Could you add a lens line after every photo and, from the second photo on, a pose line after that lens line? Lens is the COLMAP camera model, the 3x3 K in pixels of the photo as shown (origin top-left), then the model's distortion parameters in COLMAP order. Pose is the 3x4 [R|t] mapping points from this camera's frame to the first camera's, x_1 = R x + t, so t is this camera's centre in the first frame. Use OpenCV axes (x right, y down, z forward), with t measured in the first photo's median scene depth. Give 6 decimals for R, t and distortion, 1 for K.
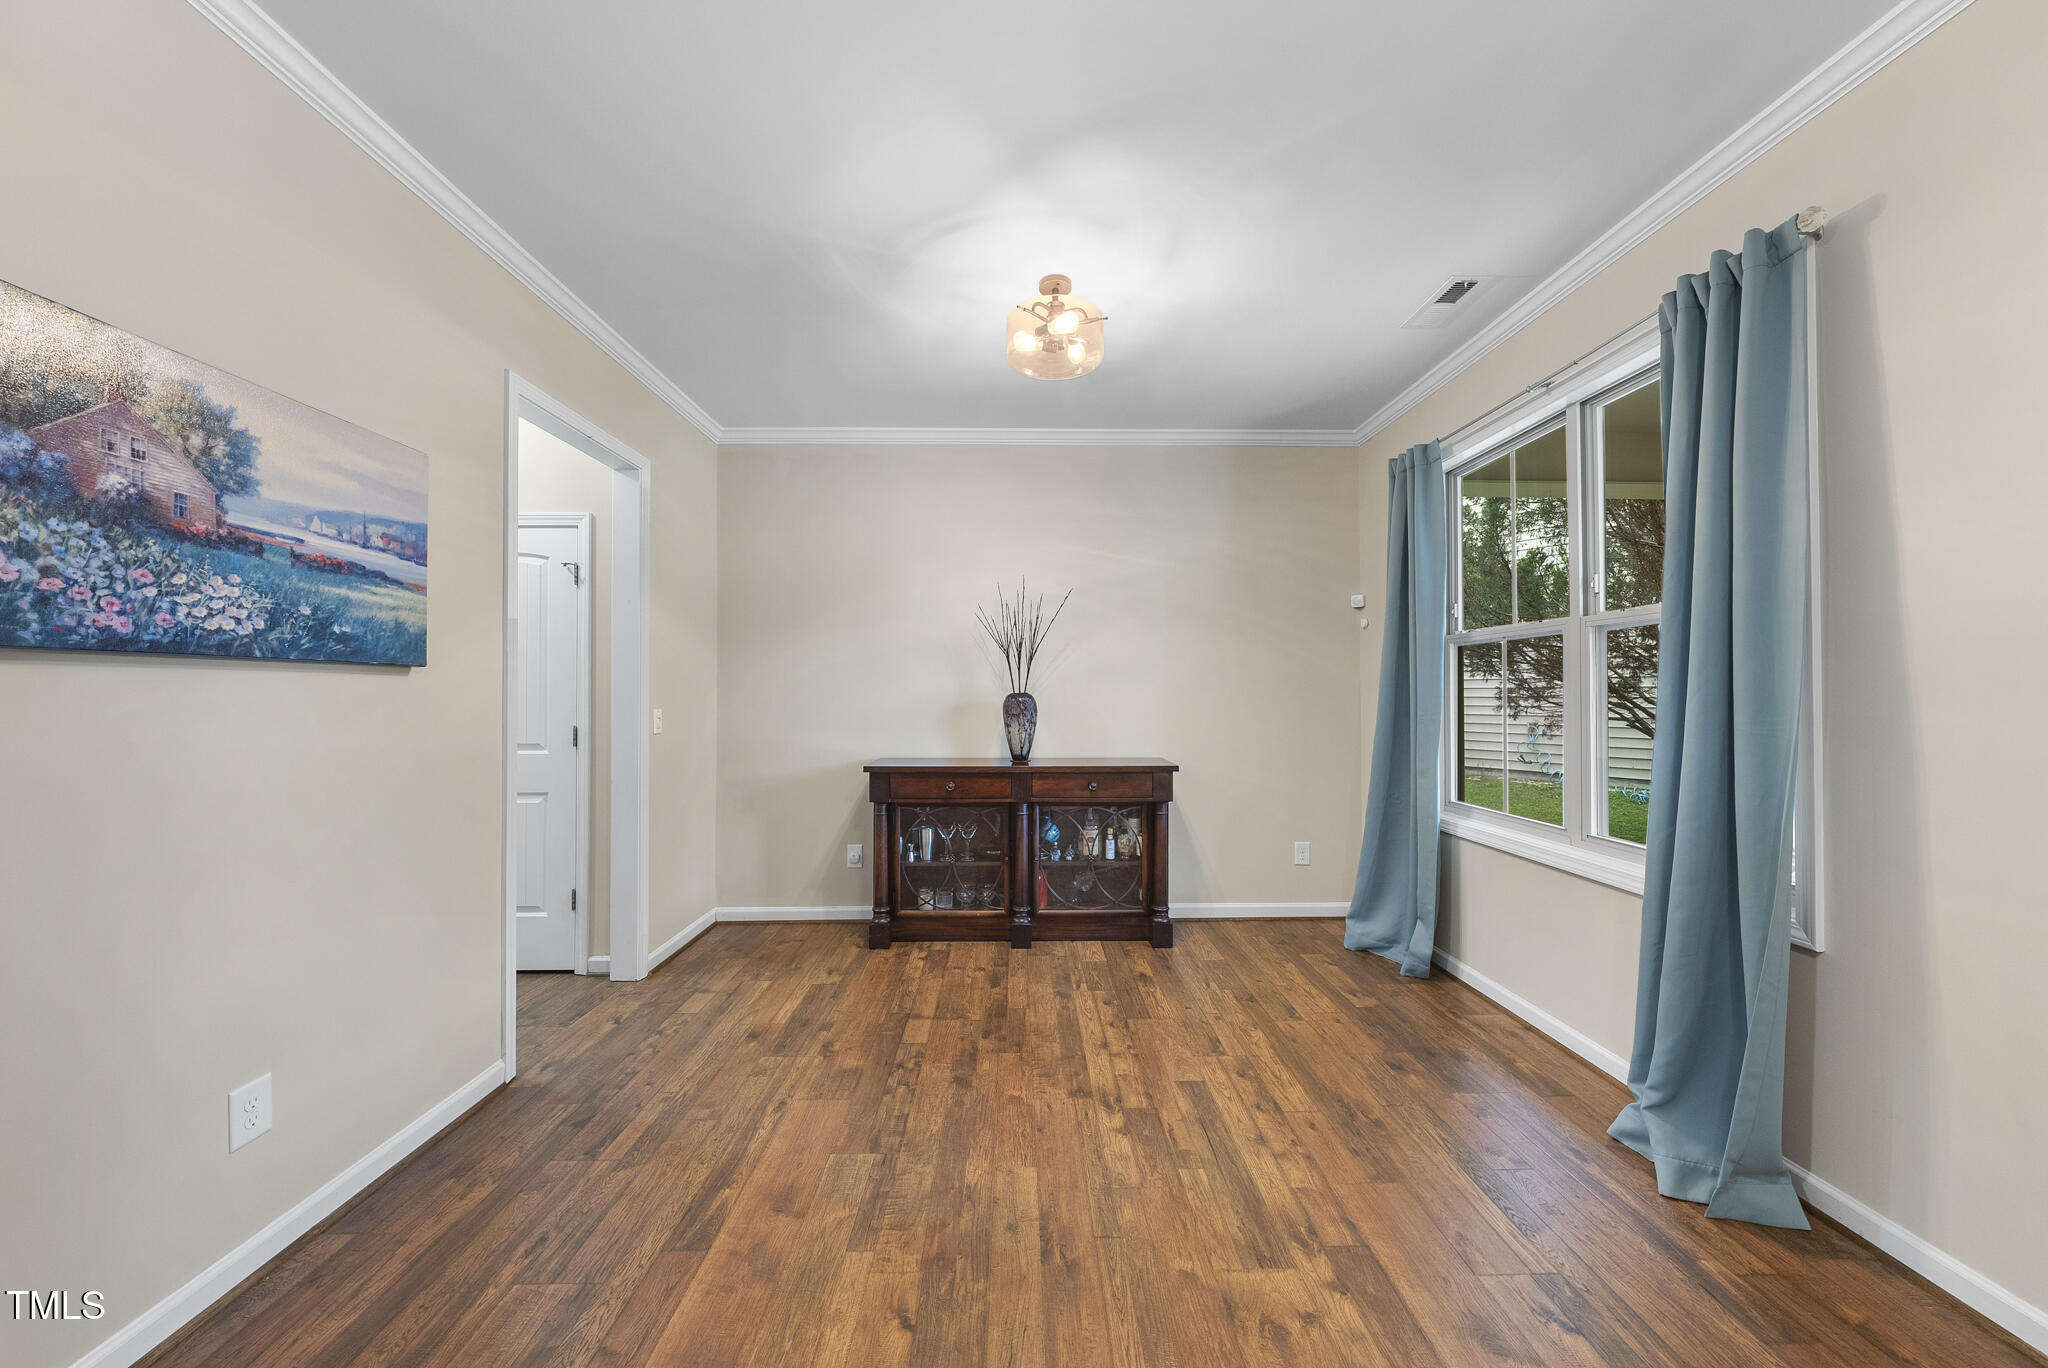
lens RADIAL K [[704.5, 0, 1027.2], [0, 704.5, 689.8], [0, 0, 1]] dist [0.000133, -0.000214]
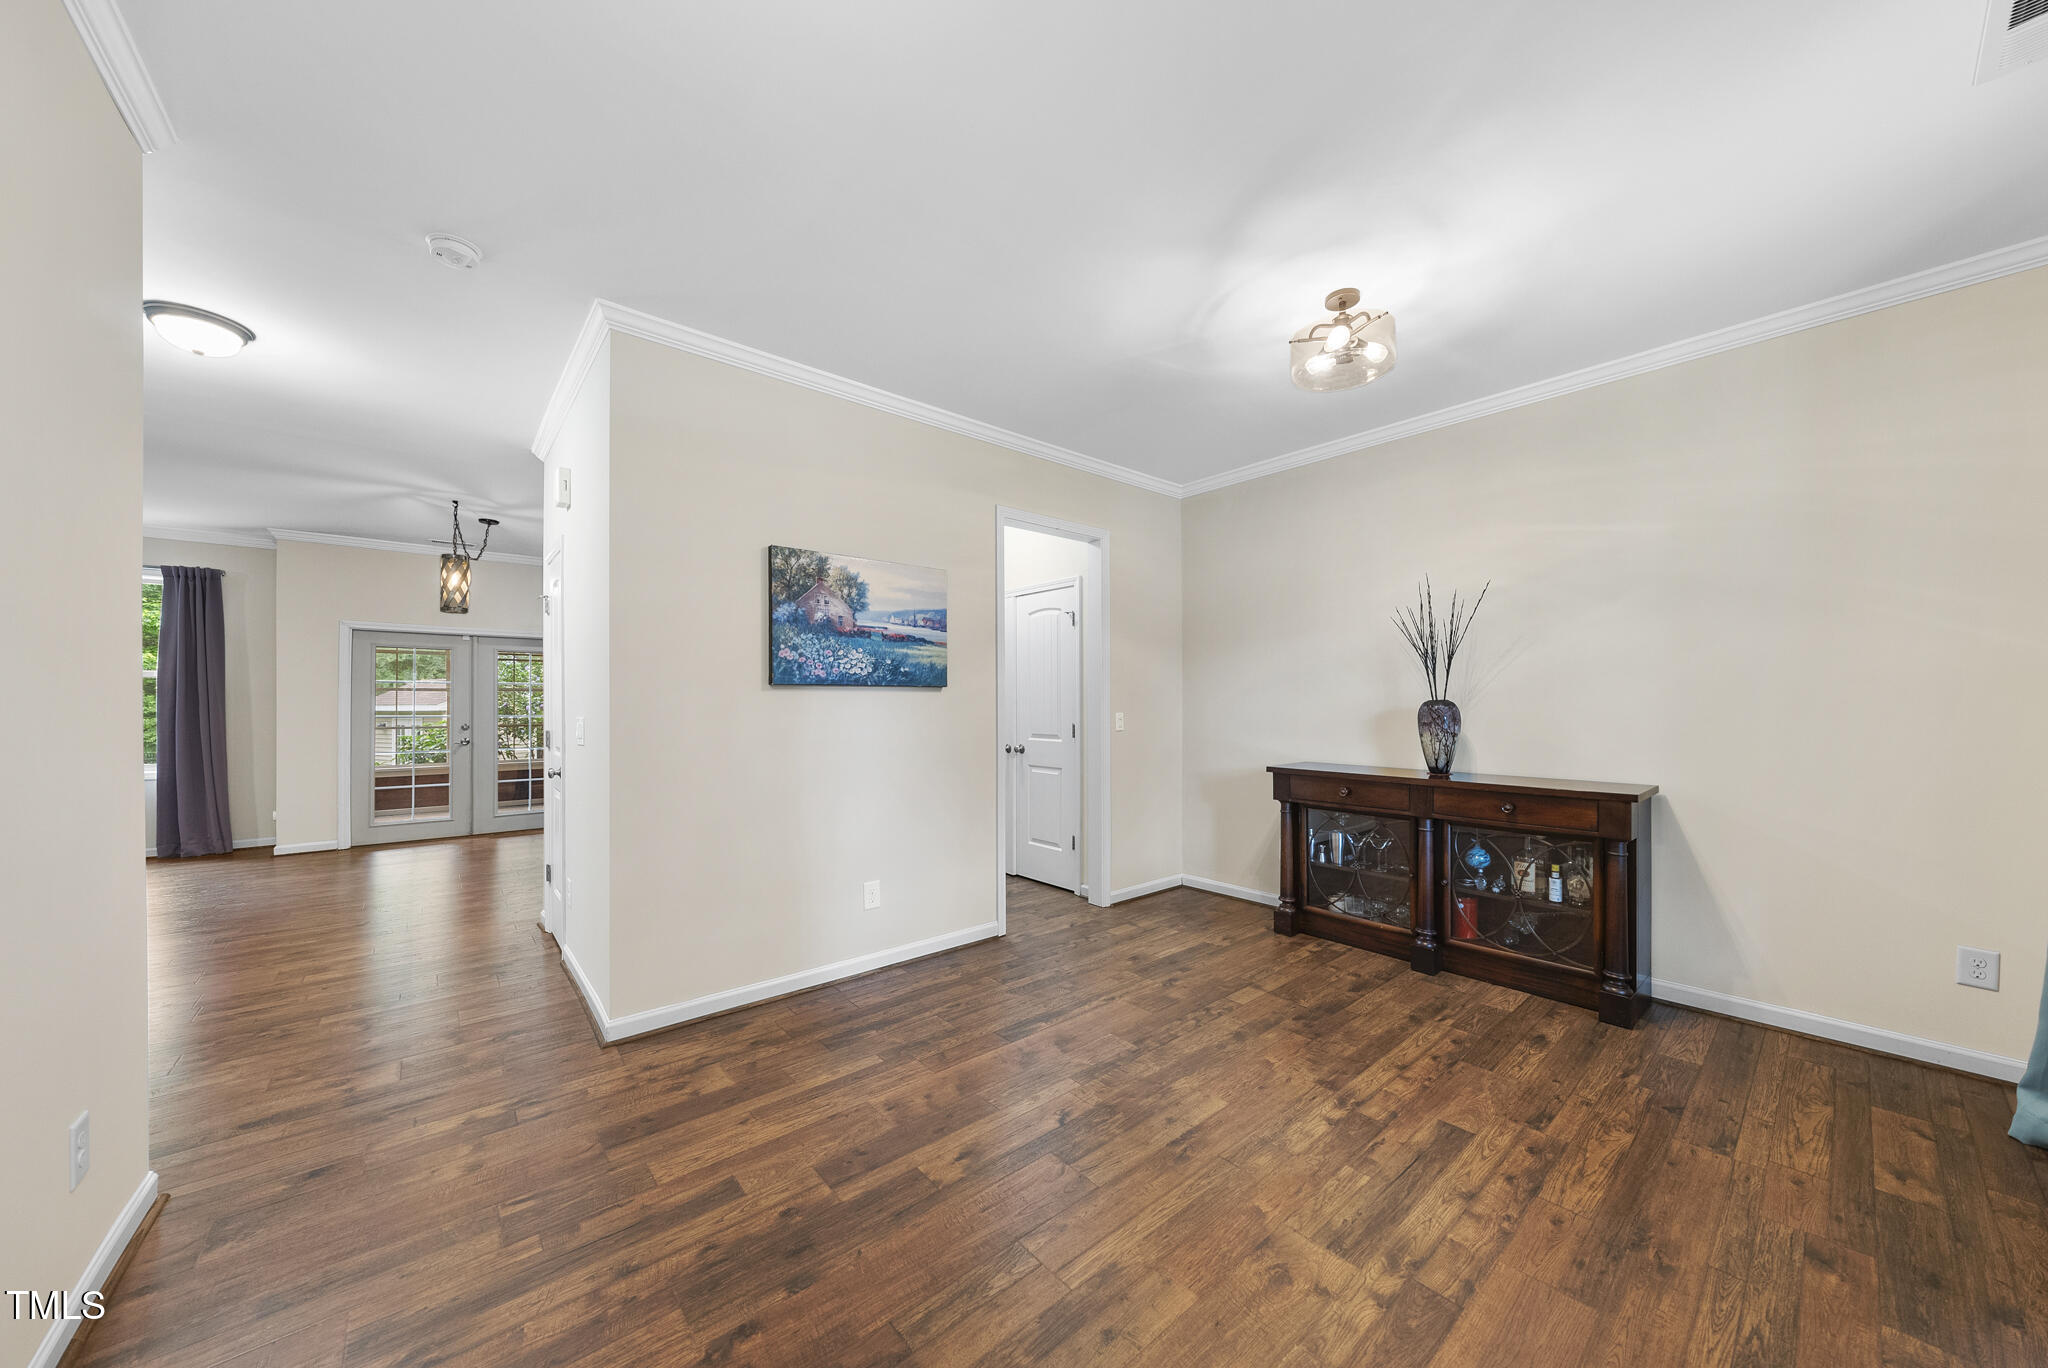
lens RADIAL K [[704.5, 0, 1024.4], [0, 704.5, 707.4], [0, 0, 1]] dist [0.000133, -0.000214]
pose [[0.637050, 0.006329, -0.770796, 0.585035], [0.005053, 0.999911, 0.012387, -0.001751], [0.770806, -0.011786, 0.636962, -0.006732]]
